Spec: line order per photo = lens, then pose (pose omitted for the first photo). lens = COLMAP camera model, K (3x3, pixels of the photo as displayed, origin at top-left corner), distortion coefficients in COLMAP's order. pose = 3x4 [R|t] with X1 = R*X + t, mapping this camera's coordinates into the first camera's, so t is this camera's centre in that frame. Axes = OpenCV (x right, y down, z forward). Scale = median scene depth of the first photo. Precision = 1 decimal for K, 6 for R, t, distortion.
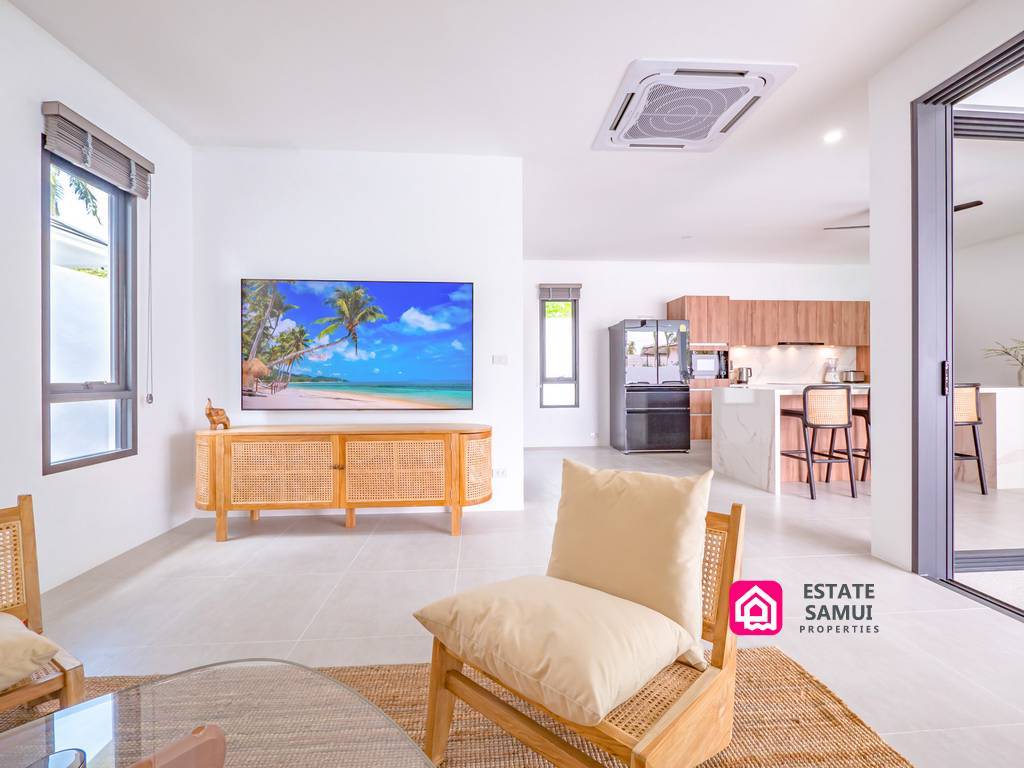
lens RADIAL K [[433.7, 0, 511.8], [0, 433.7, 375.7], [0, 0, 1]] dist [-0.002859, 0.000019]
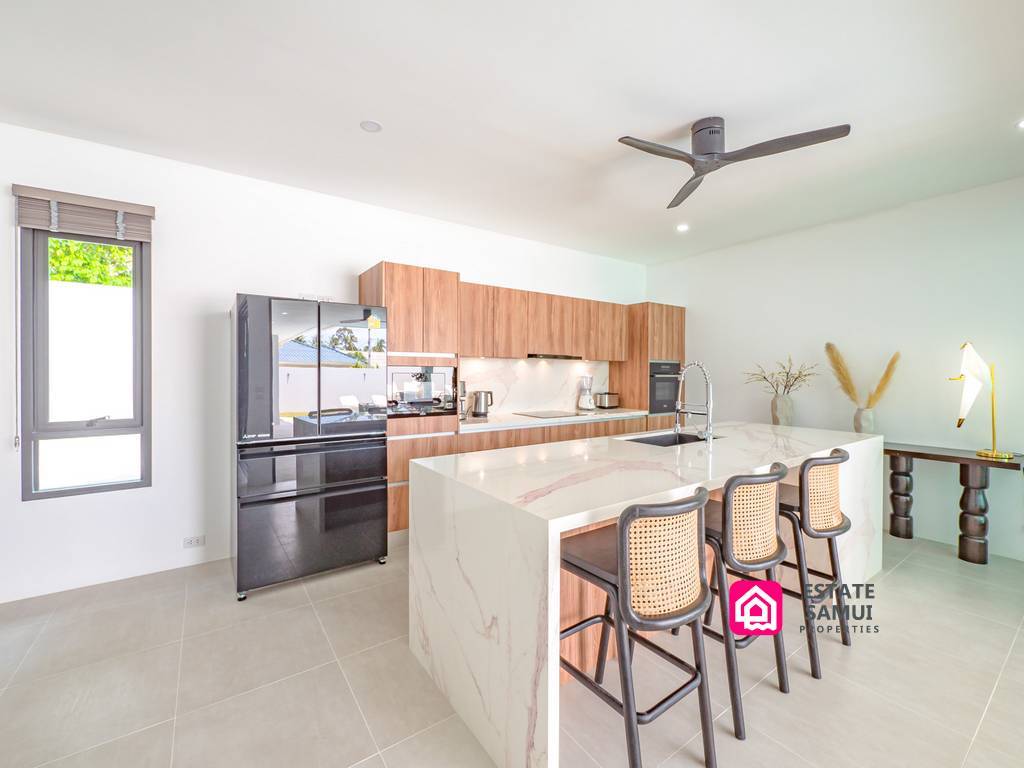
lens RADIAL K [[433.7, 0, 511.8], [0, 433.7, 375.7], [0, 0, 1]] dist [-0.002859, 0.000019]
pose [[0.855887, 0.003816, 0.517148, 0.252454], [-0.007985, 0.999951, 0.005836, -0.048088], [-0.517101, -0.009124, 0.855876, 0.447830]]
